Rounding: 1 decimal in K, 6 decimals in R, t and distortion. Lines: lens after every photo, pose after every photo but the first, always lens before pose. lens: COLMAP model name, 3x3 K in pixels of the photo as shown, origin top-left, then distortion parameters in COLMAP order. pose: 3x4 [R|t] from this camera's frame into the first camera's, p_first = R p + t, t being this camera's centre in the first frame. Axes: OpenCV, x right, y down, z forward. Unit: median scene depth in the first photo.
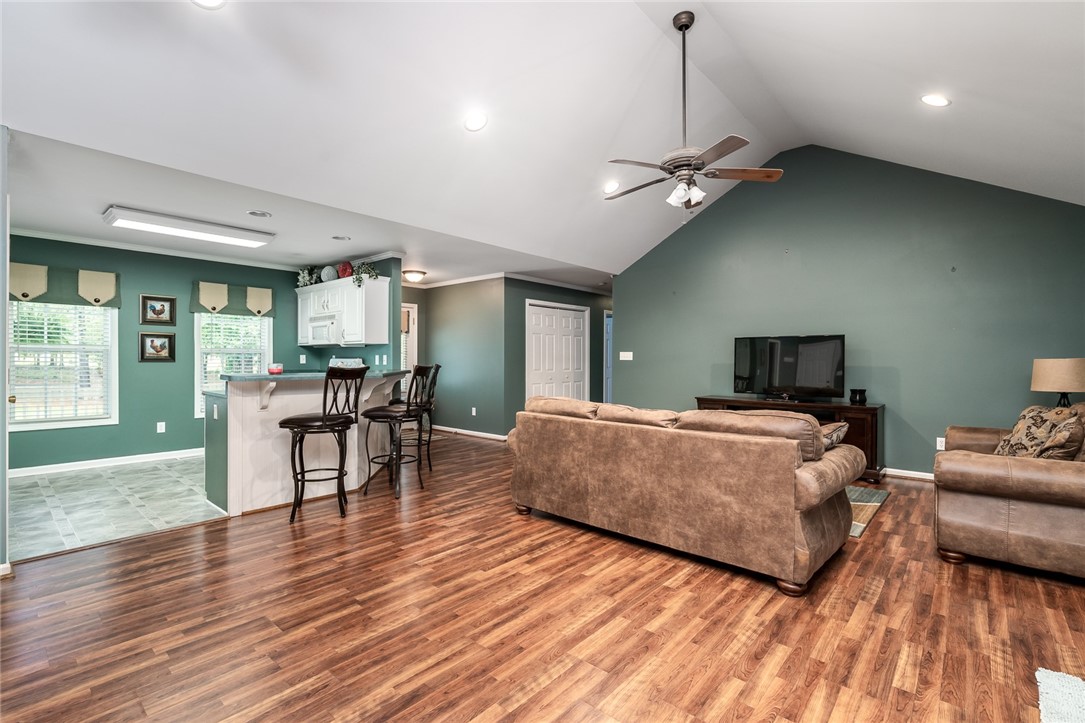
lens RADIAL K [[494.4, 0, 541.9], [0, 494.4, 364.1], [0, 0, 1]] dist [-0.007871, 0.001938]
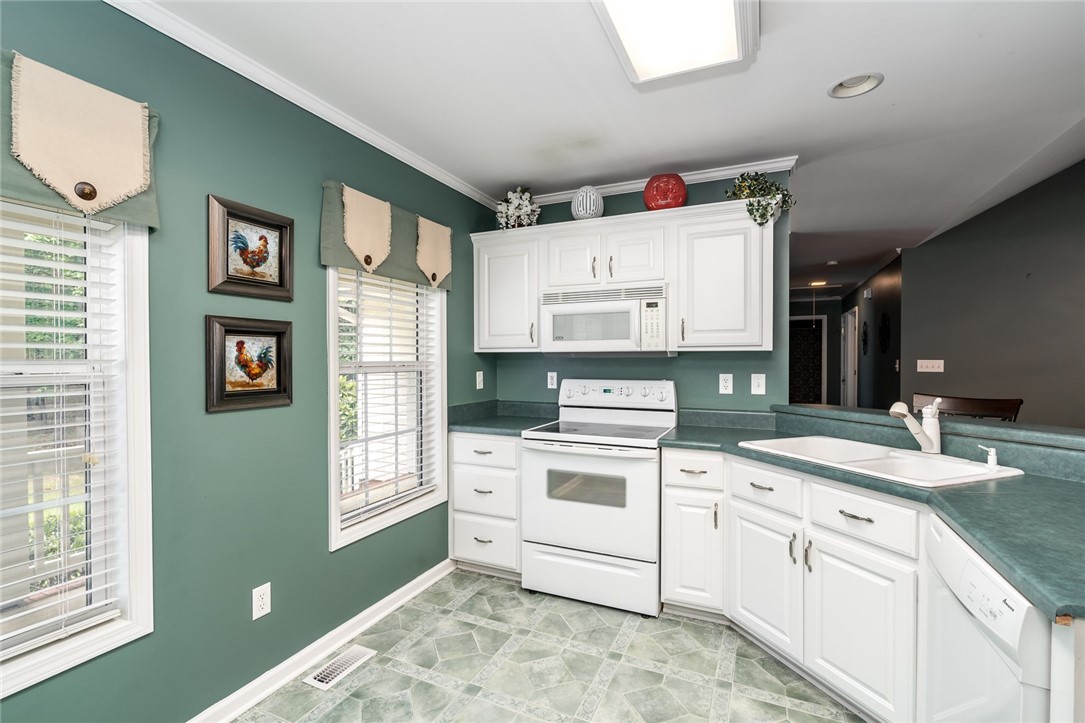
lens RADIAL K [[494.4, 0, 535.5], [0, 494.4, 361.6], [0, 0, 1]] dist [-0.007871, 0.001938]
pose [[0.959131, -0.007424, 0.282865, -0.678382], [0.007561, 0.999971, 0.000606, -0.033346], [-0.282861, 0.001558, 0.959160, 0.615140]]
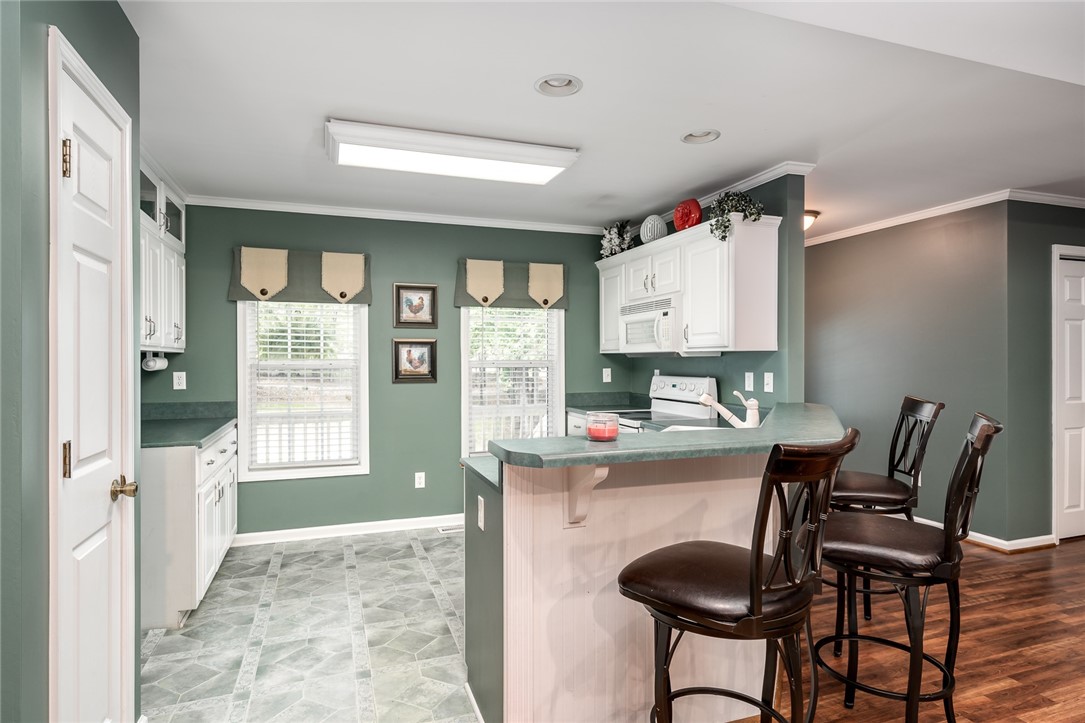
lens RADIAL K [[598.3, 0, 539.3], [0, 598.3, 361.3], [0, 0, 1]] dist [-0.007396, -0.000585]
pose [[0.873132, -0.004705, -0.487460, -0.230176], [0.002209, 0.999981, -0.005694, -0.027821], [0.487478, 0.003895, 0.873127, 0.362821]]
